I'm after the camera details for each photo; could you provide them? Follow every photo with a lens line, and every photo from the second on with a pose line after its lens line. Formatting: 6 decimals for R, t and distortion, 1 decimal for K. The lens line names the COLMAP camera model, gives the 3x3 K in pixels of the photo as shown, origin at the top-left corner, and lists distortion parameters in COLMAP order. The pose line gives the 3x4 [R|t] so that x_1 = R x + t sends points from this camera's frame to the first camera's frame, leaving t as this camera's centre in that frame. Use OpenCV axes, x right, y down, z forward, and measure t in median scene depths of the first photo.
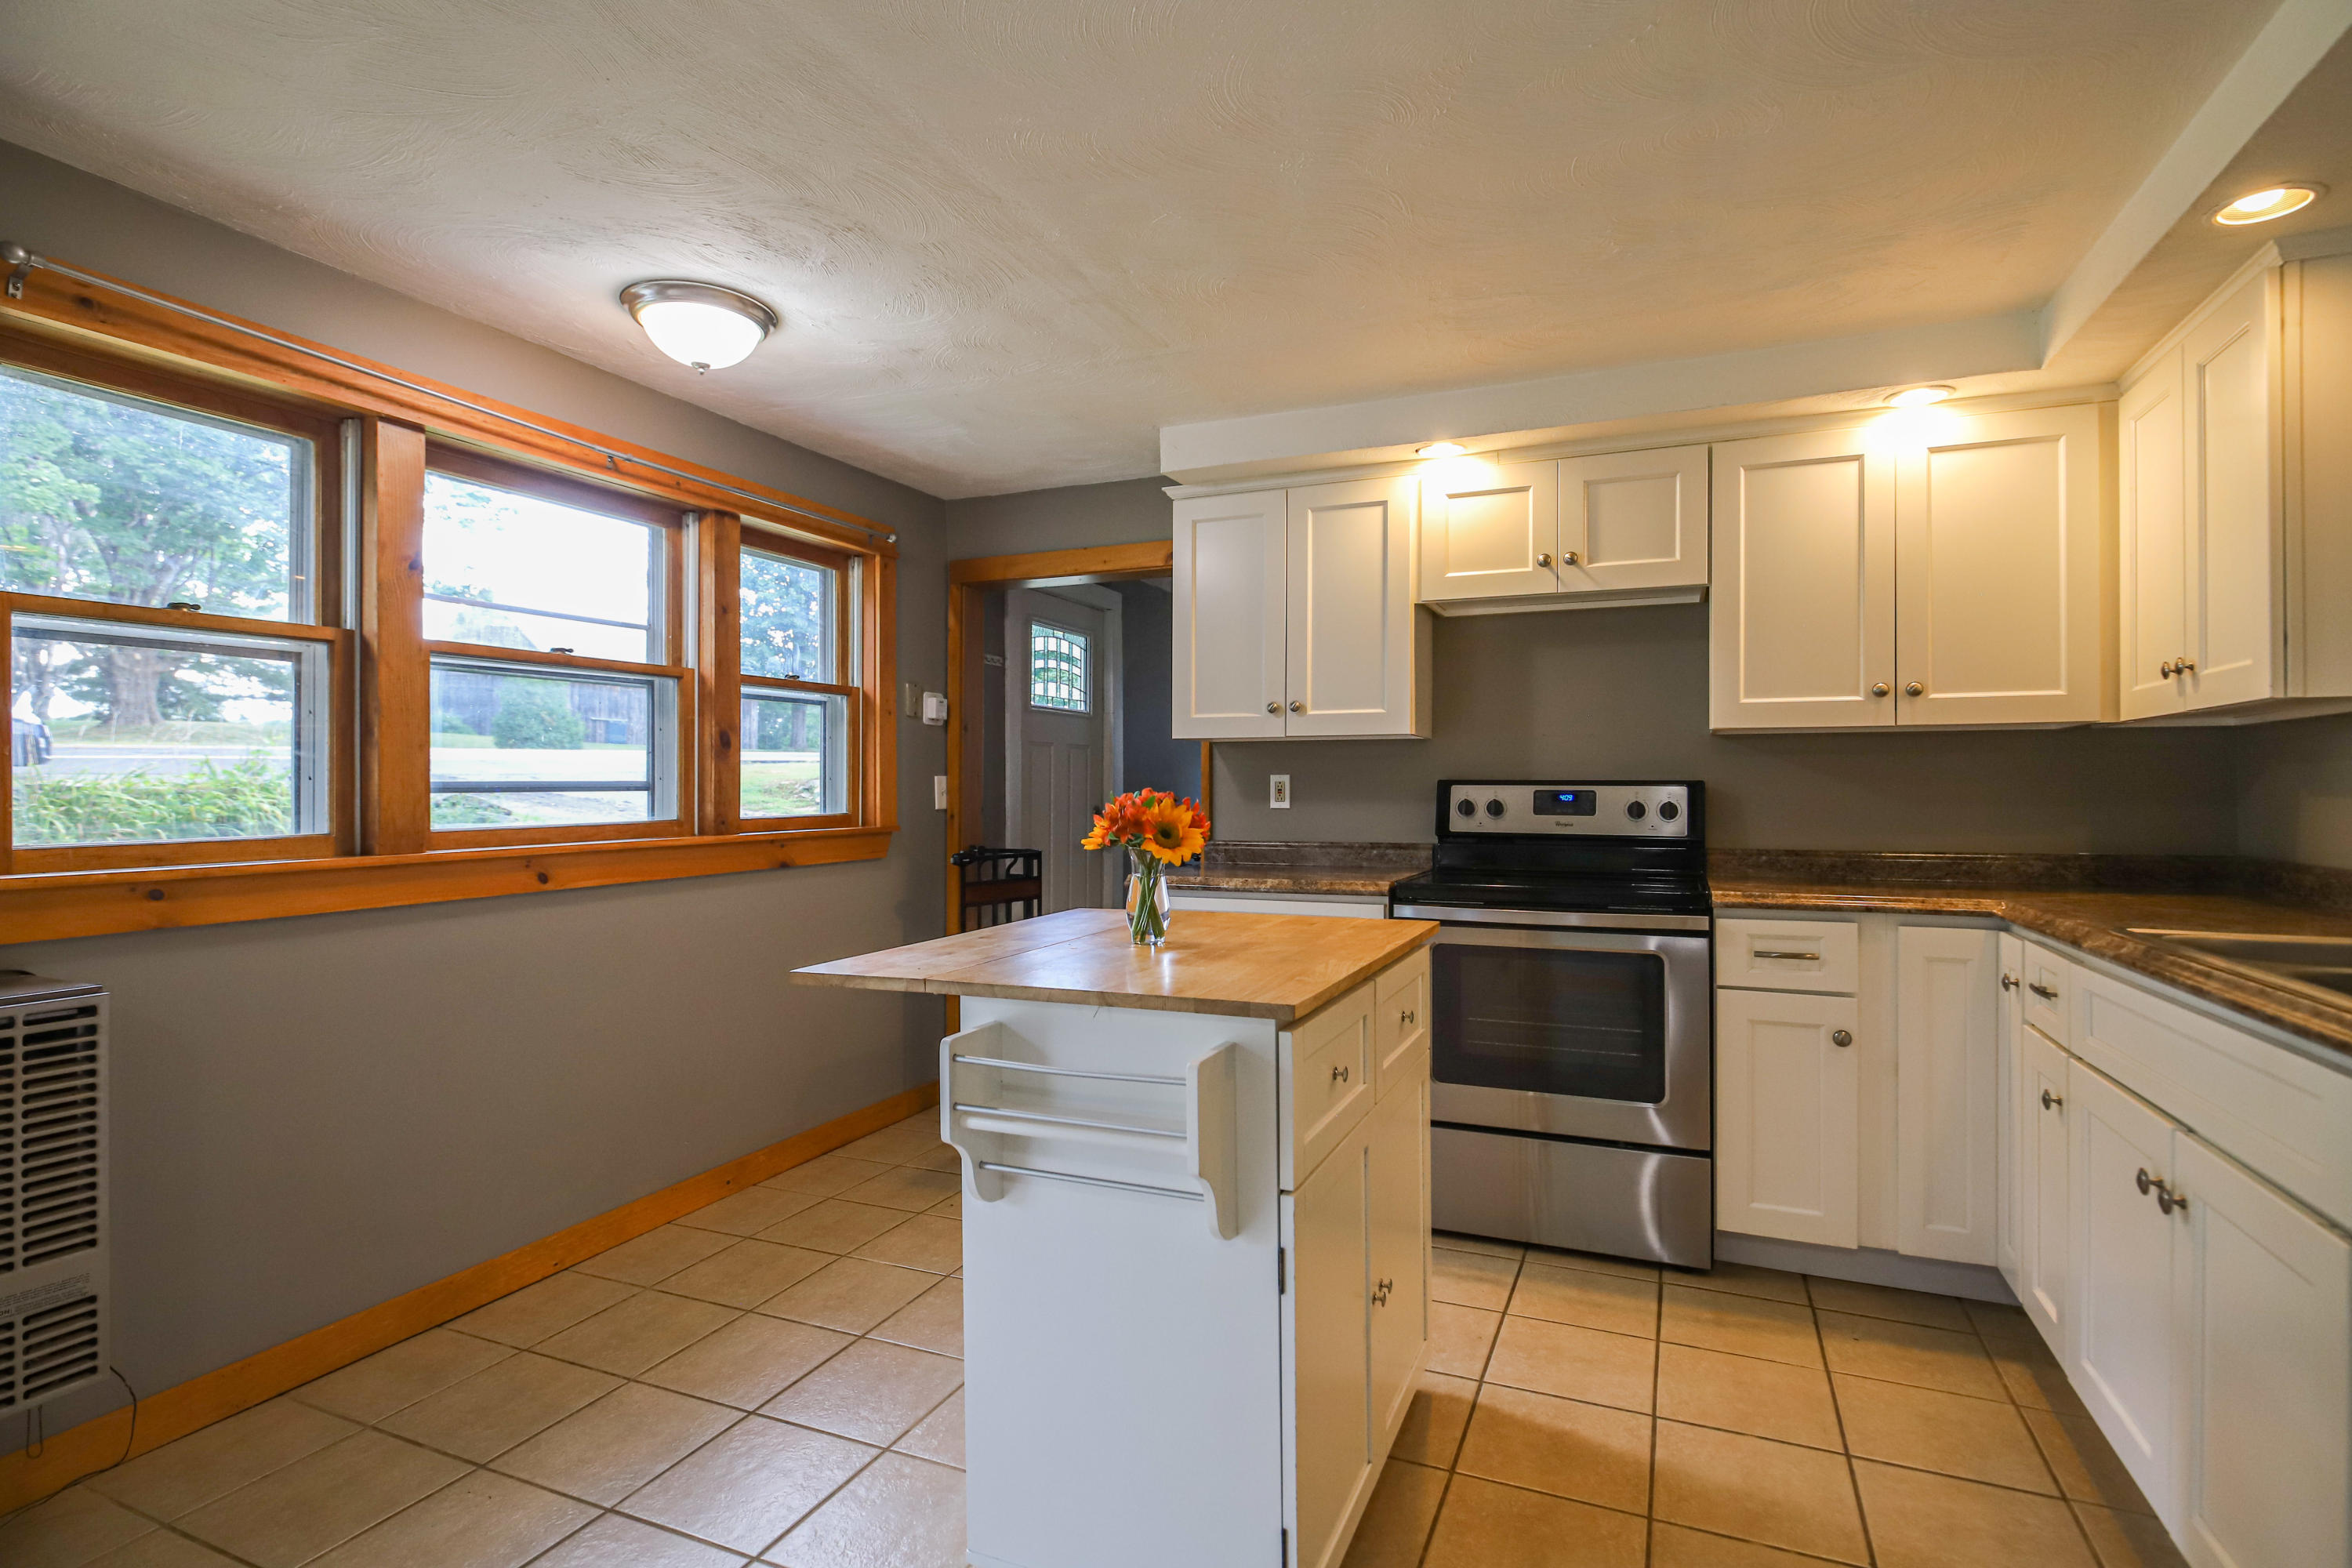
lens RADIAL K [[1163.2, 0, 1176.0], [0, 1163.2, 784.0], [0, 0, 1]] dist [-0.016717, -0.000389]
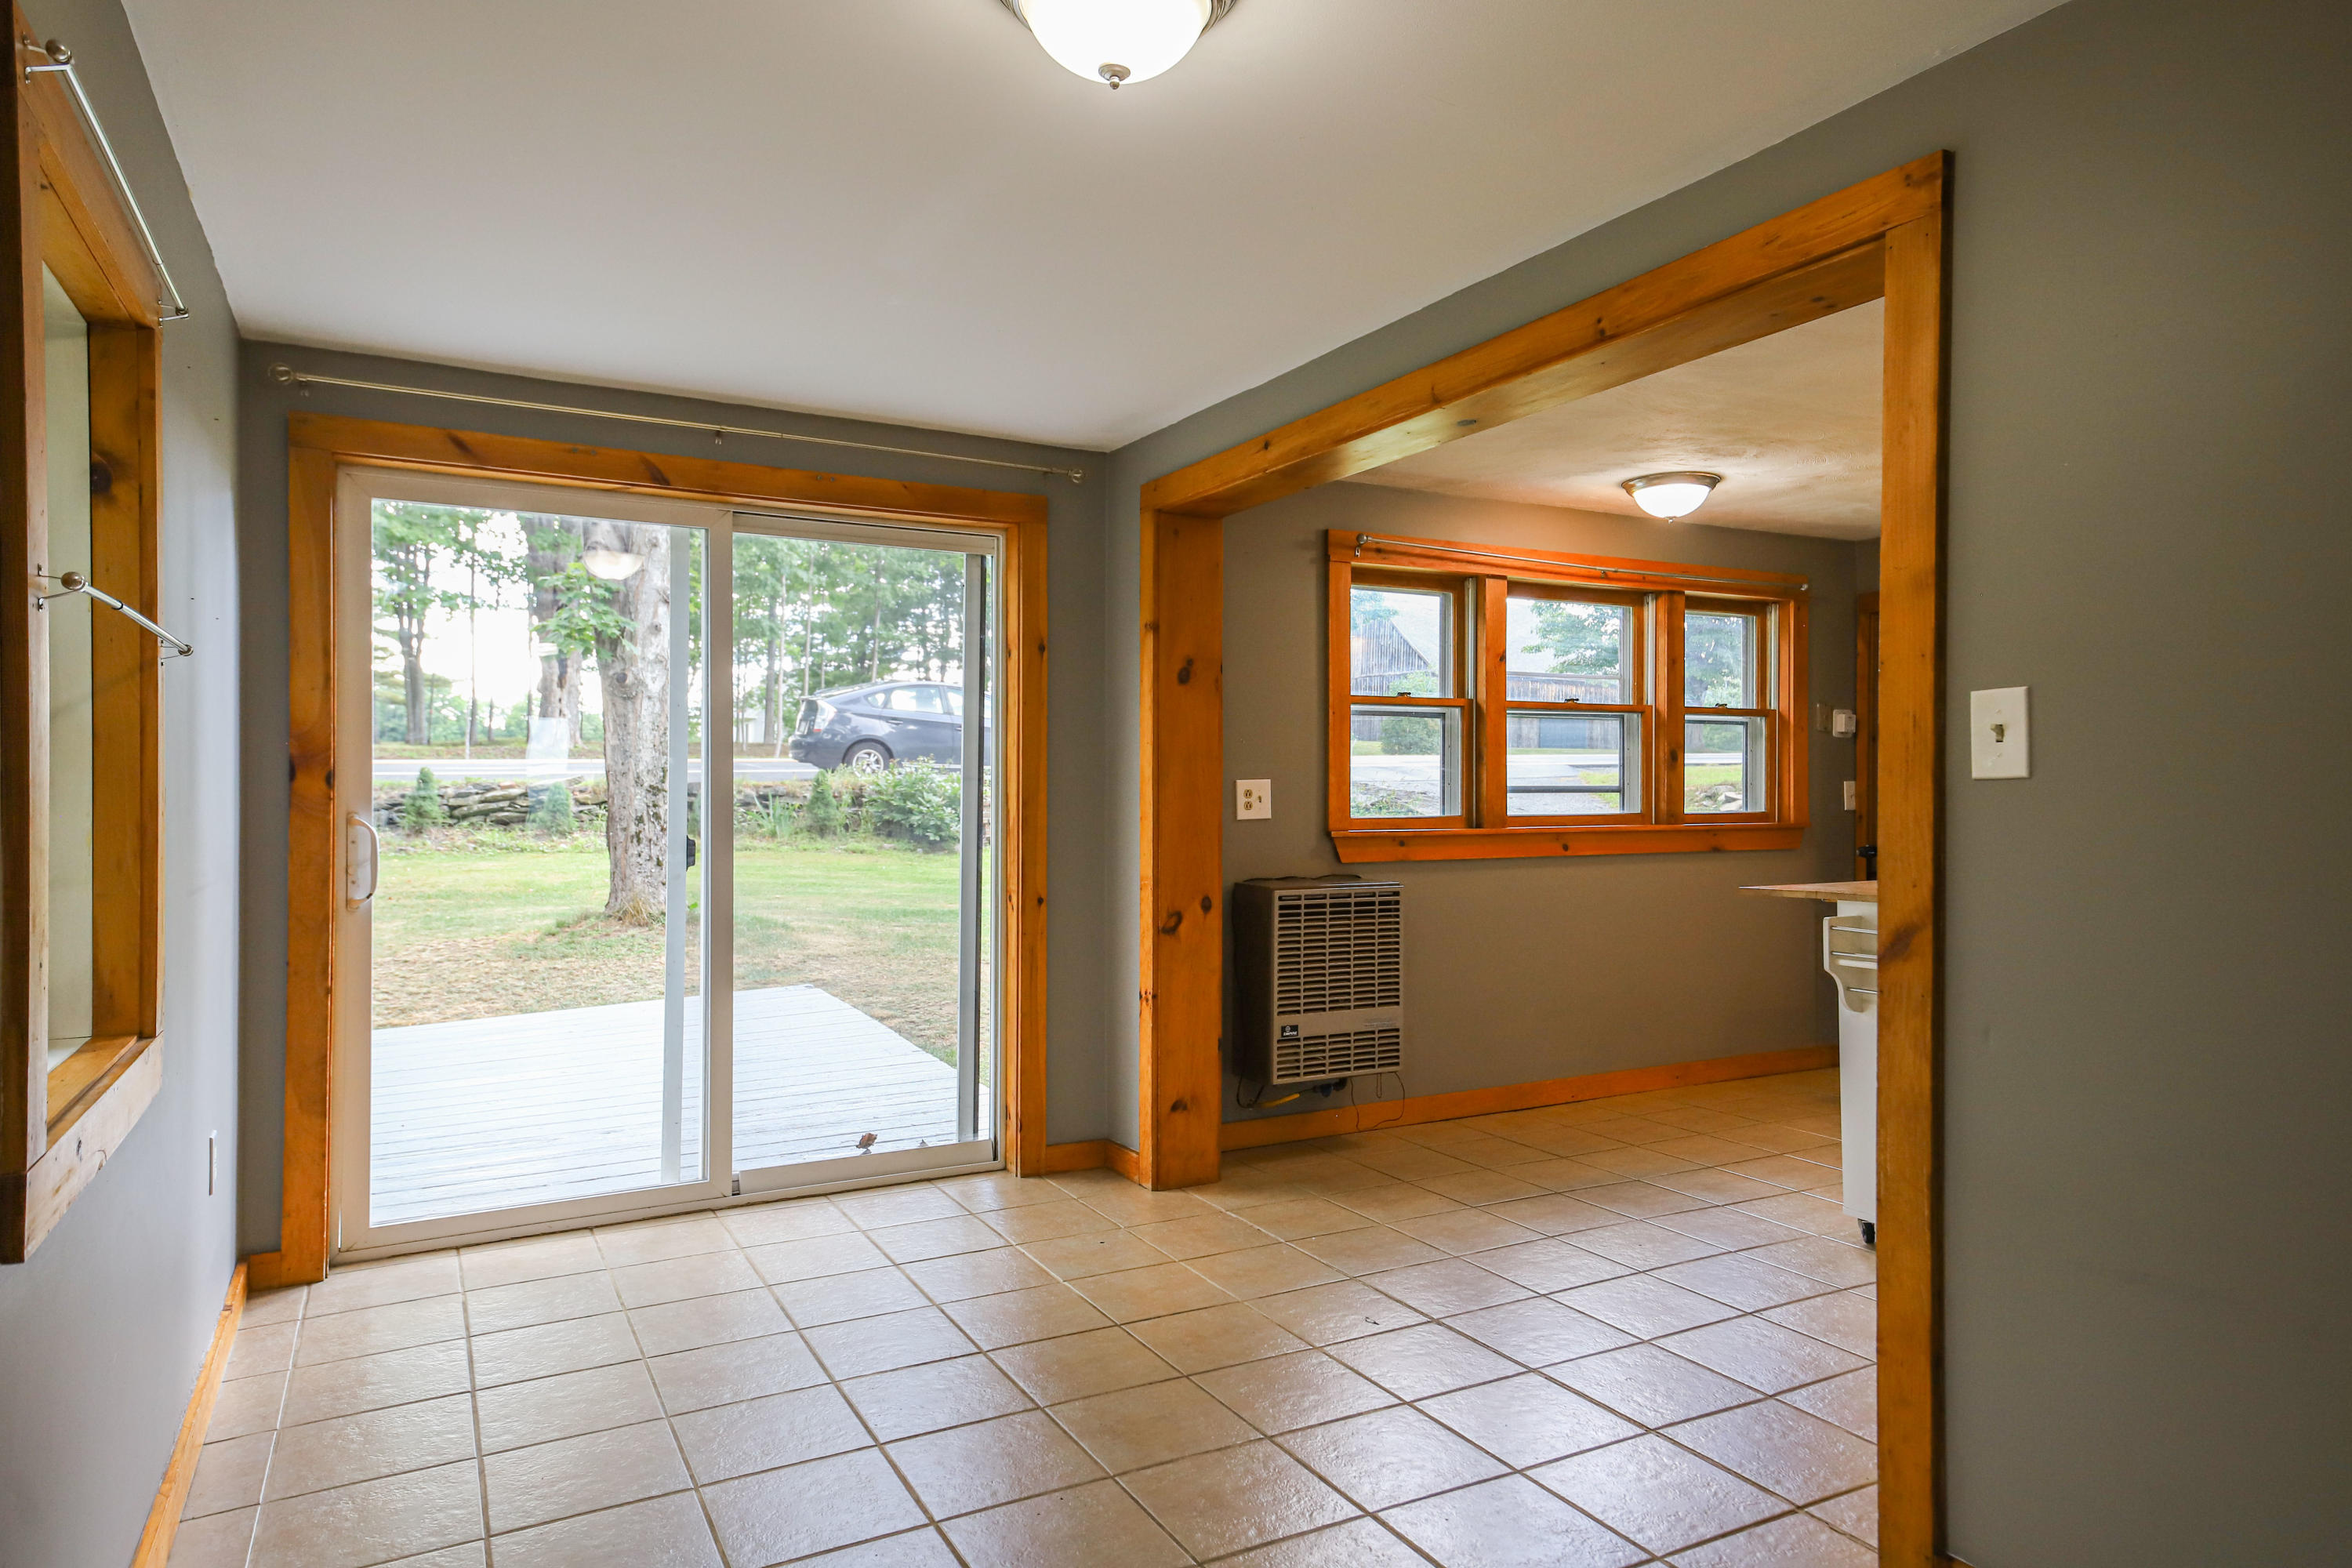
lens RADIAL K [[1410.3, 0, 1176.0], [0, 1410.3, 784.0], [0, 0, 1]] dist [0.003611, -0.000288]
pose [[0.787939, 0.000201, -0.615753, 0.181557], [-0.002411, 0.999993, -0.002759, 0.001525], [0.615748, 0.003659, 0.787935, -0.701816]]
